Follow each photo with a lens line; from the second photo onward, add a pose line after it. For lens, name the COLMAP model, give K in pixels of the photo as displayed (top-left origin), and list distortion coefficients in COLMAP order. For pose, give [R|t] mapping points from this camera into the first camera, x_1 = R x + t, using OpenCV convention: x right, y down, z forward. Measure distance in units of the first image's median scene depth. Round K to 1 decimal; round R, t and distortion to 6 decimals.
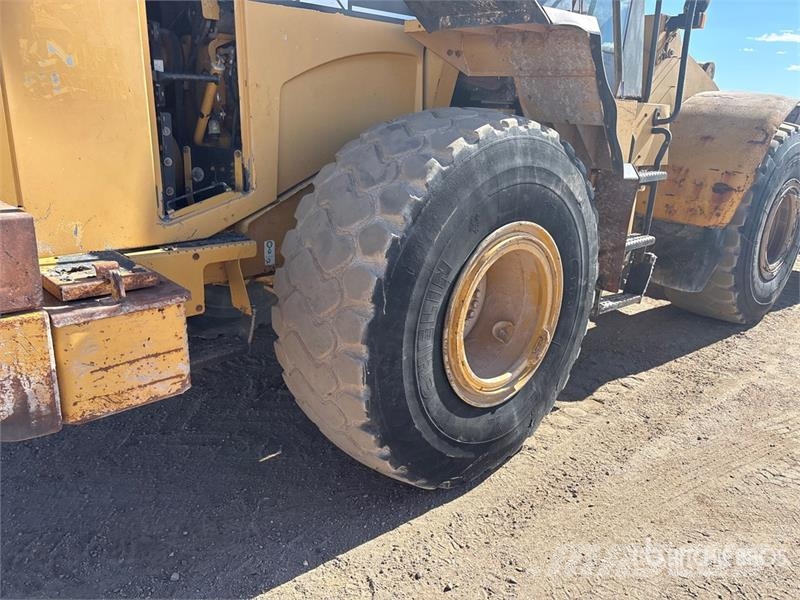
lens RADIAL K [[607.7, 0, 401.5], [0, 607.7, 293.5], [0, 0, 1]] dist [0.045727, -0.046655]
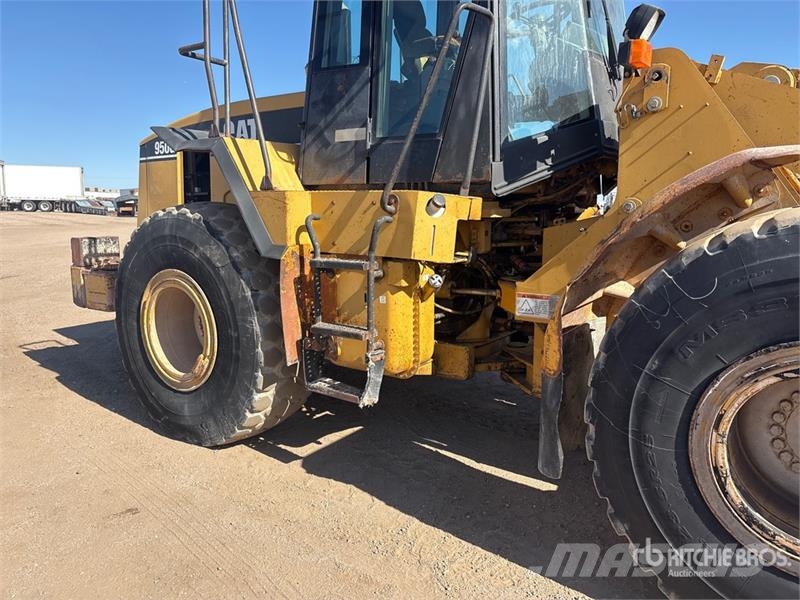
lens RADIAL K [[607.7, 0, 397.9], [0, 607.7, 296.0], [0, 0, 1]] dist [0.045727, -0.046655]
pose [[0.182685, 0.110150, -0.976982, 1.891029], [-0.280237, 0.958317, 0.055645, -0.308459], [0.942387, 0.263620, 0.205939, 1.256424]]
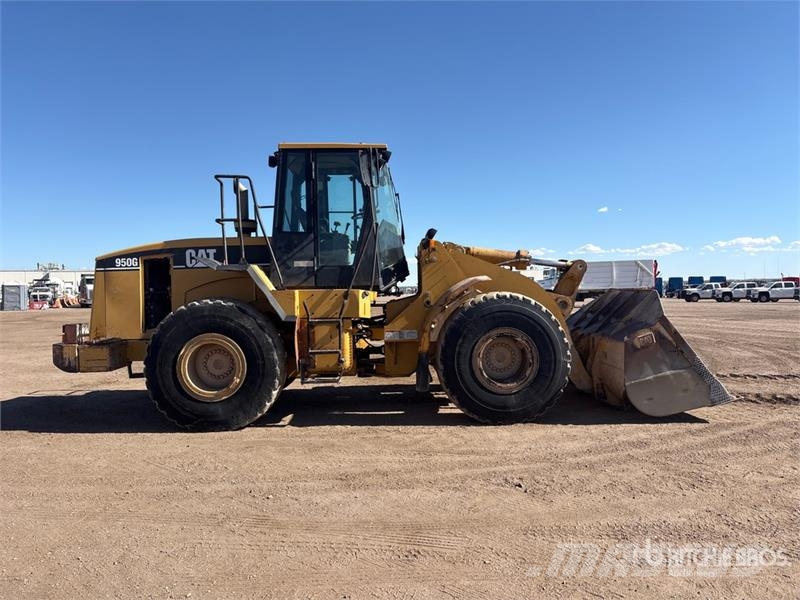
lens RADIAL K [[607.7, 0, 404.9], [0, 607.7, 297.4], [0, 0, 1]] dist [0.045727, -0.046655]
pose [[0.751007, -0.040245, -0.659067, 2.857597], [-0.147373, 0.962745, -0.226721, 0.244286], [0.643638, 0.267398, 0.717097, -0.550939]]
